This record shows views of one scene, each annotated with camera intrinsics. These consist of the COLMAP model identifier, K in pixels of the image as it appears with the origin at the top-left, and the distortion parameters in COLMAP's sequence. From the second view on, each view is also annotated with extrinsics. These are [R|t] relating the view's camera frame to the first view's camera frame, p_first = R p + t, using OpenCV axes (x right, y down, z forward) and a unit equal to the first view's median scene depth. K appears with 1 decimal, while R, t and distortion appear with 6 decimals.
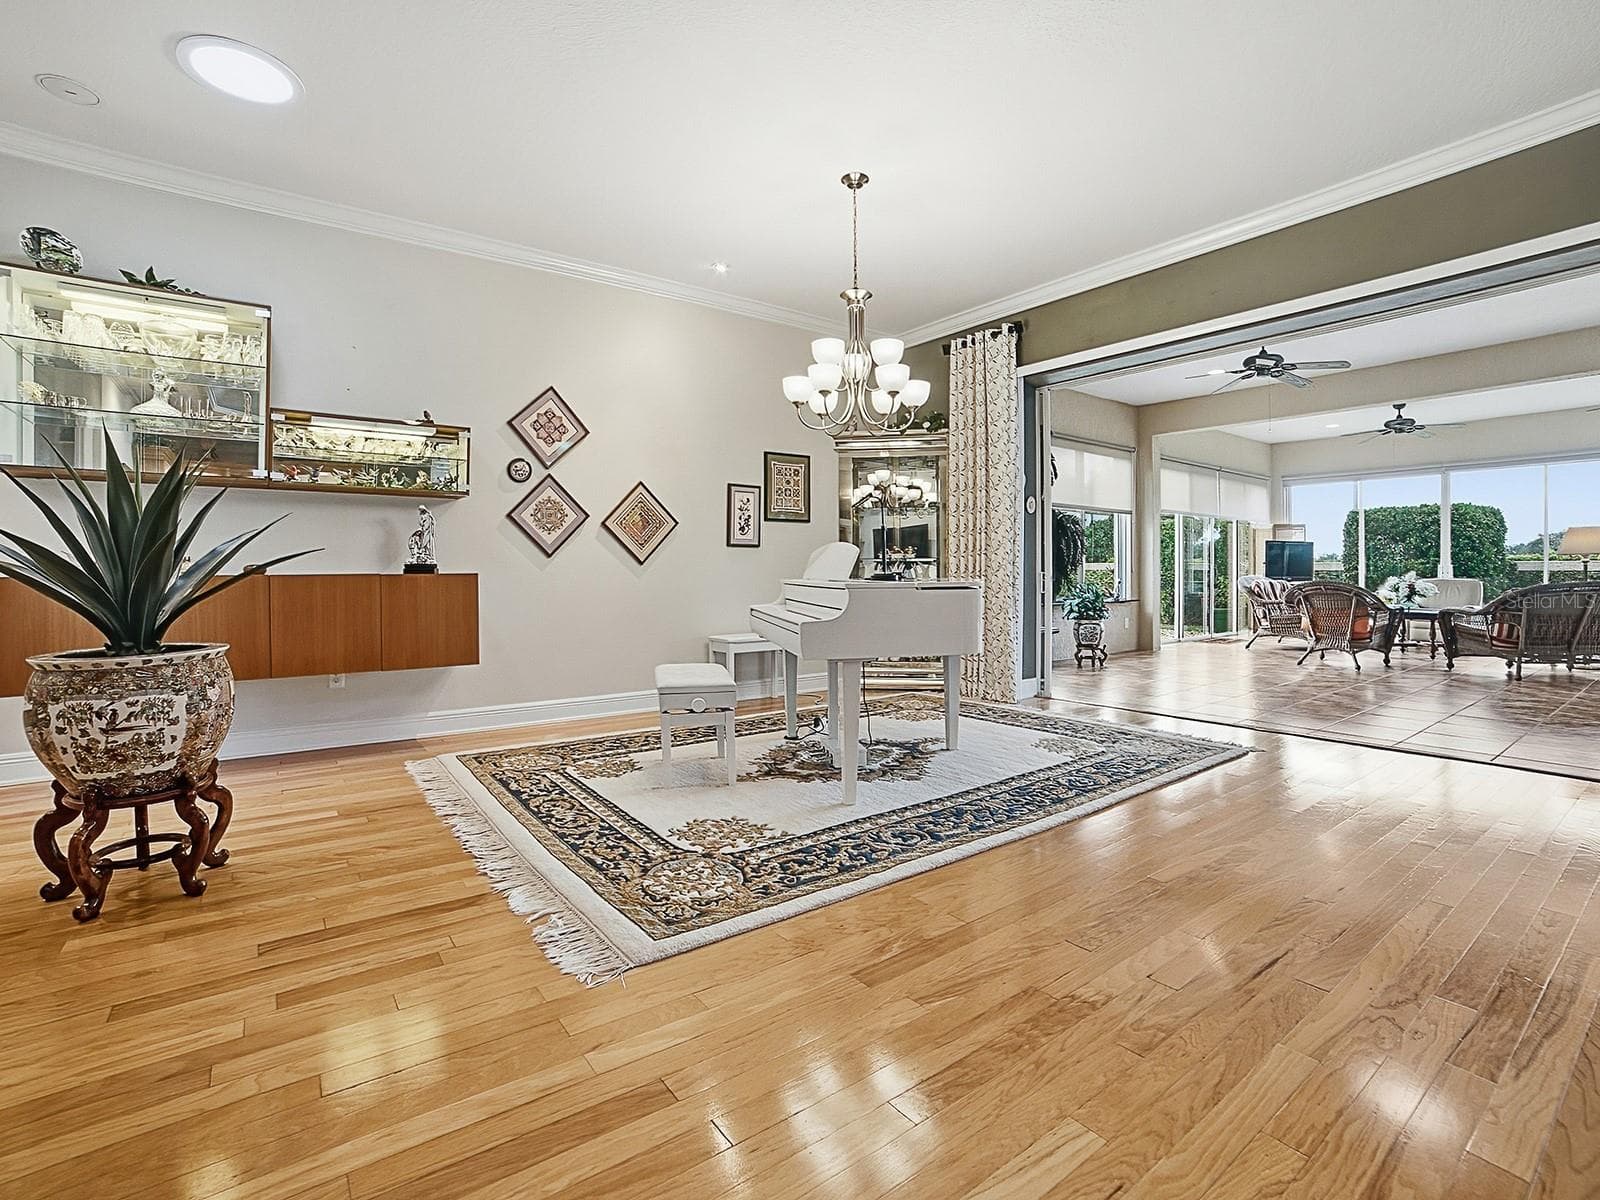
lens RADIAL K [[754.0, 0, 807.9], [0, 754.0, 583.7], [0, 0, 1]] dist [-0.080416, 0.016935]
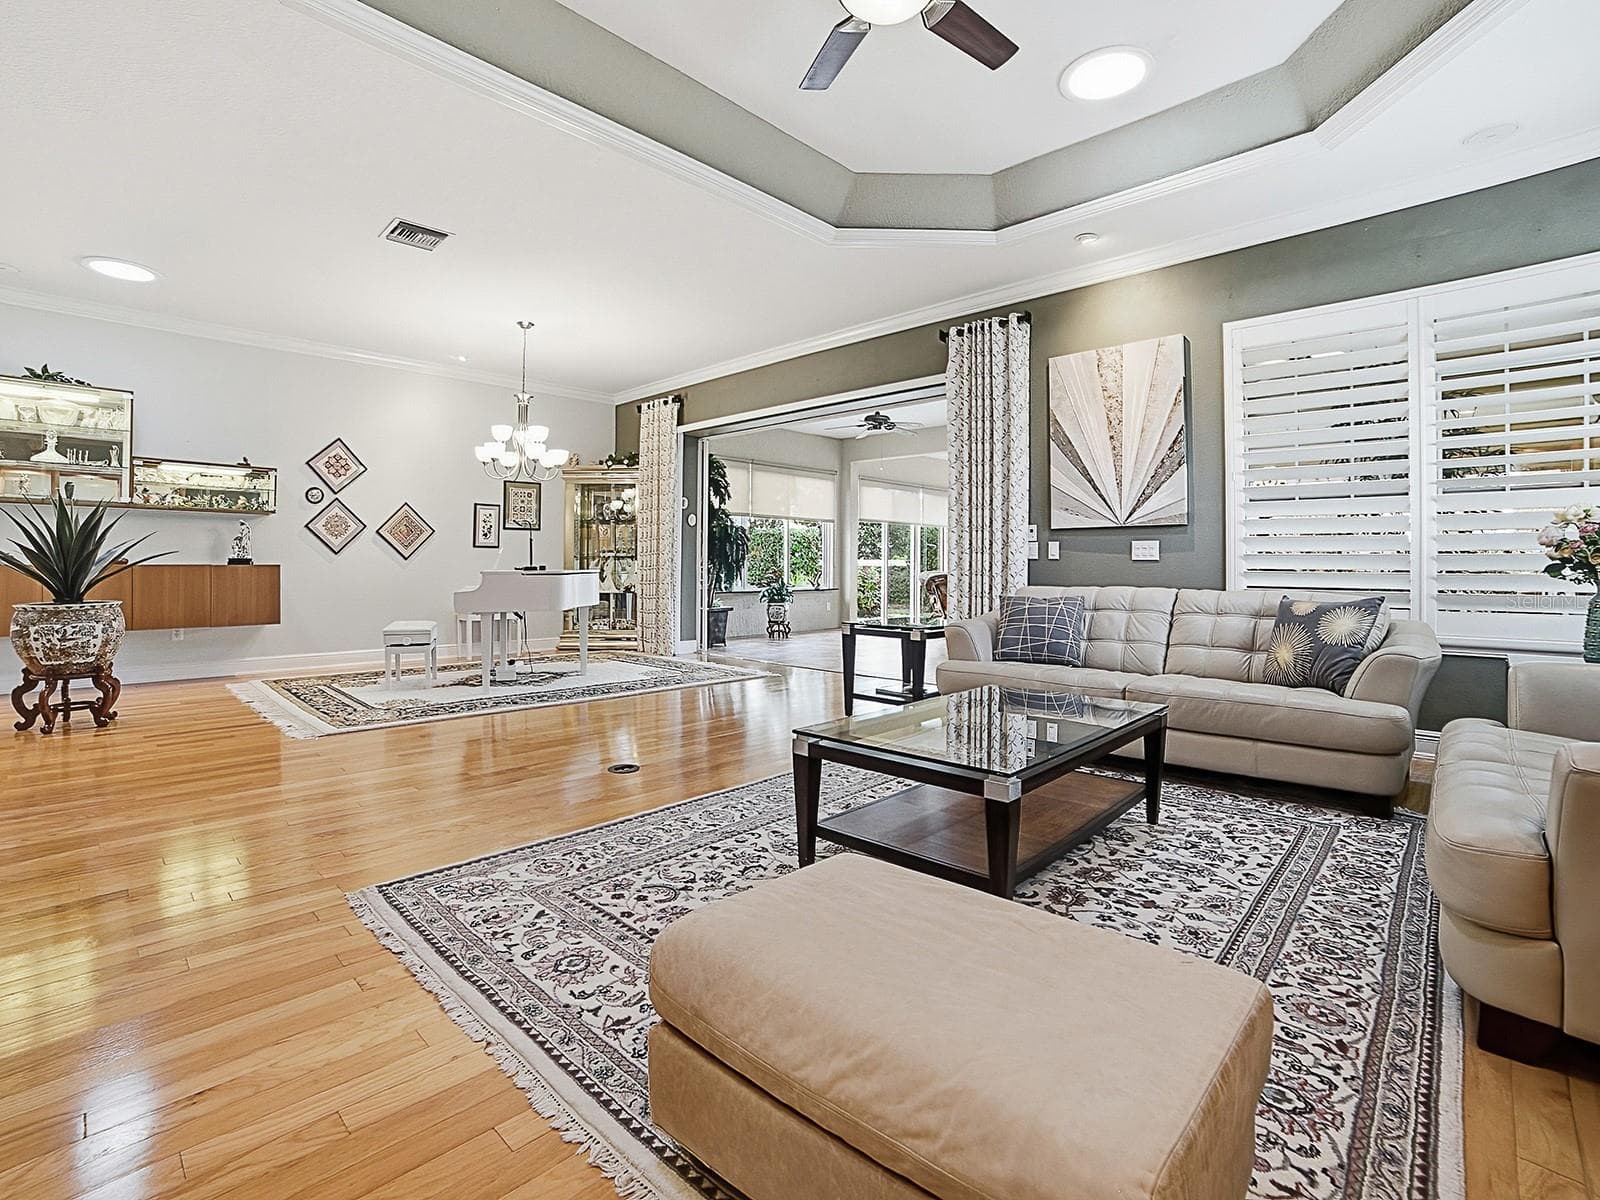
lens RADIAL K [[754.0, 0, 809.3], [0, 754.0, 573.5], [0, 0, 1]] dist [-0.080416, 0.016935]
pose [[0.986719, 0.001092, 0.162435, 0.346935], [0.000491, 0.999953, -0.009703, 0.016679], [-0.162438, 0.009654, 0.986672, -0.580248]]
